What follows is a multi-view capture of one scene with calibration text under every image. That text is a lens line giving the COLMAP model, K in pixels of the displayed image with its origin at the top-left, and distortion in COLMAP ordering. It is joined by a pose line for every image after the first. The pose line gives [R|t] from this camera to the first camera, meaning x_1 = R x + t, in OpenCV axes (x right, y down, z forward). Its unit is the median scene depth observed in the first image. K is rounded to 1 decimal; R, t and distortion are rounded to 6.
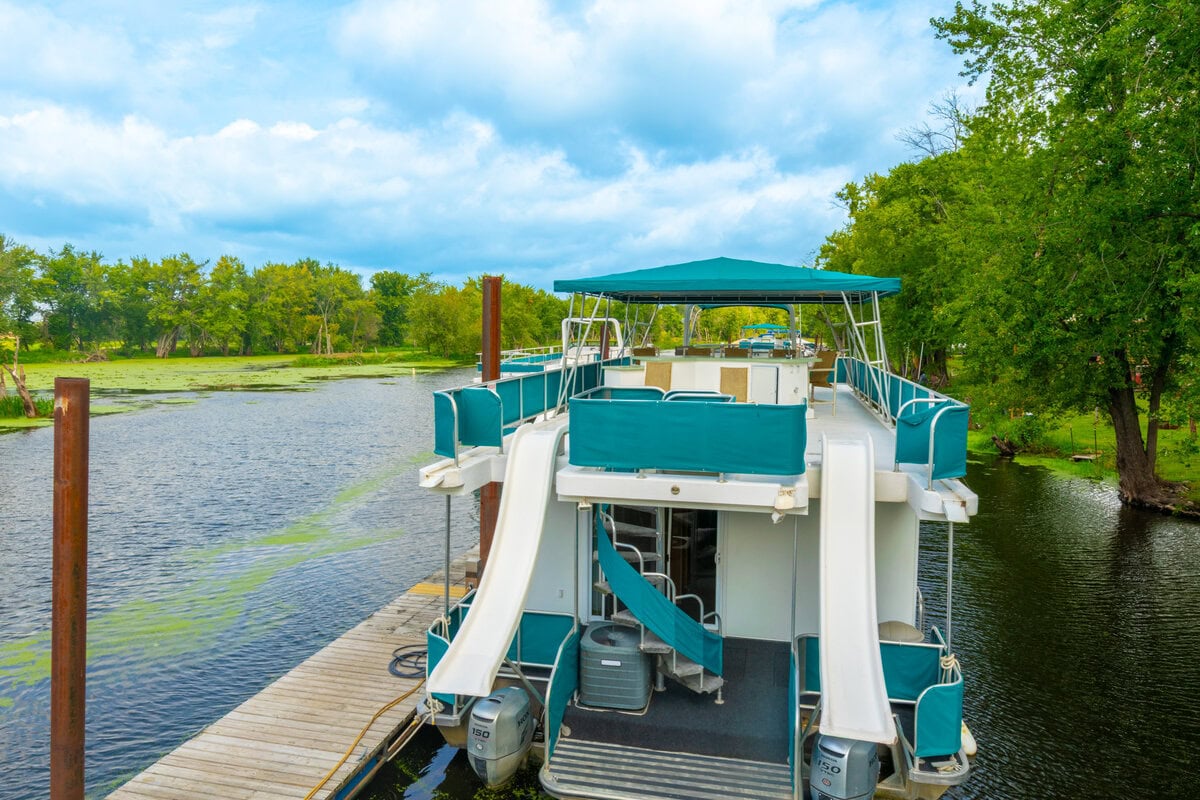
lens RADIAL K [[798.6, 0, 600.5], [0, 798.6, 399.3], [0, 0, 1]] dist [0.004637, -0.000773]
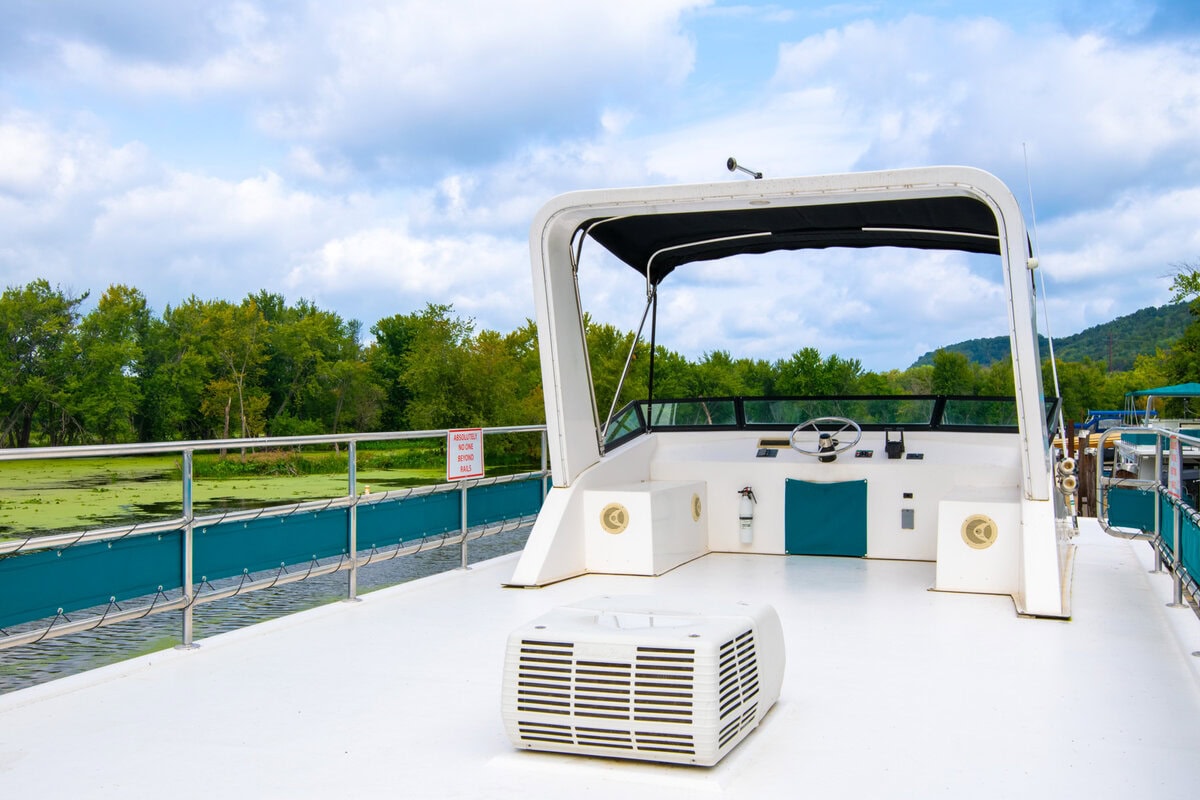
lens RADIAL K [[1248.5, 0, 600.5], [0, 1248.5, 401.9], [0, 0, 1]] dist [0.012033, 0.000000]
pose [[0.992370, -0.002959, -0.123256, -0.004252], [-0.008978, 0.995324, -0.096177, -0.009241], [0.122964, 0.096550, 0.987703, 0.143031]]
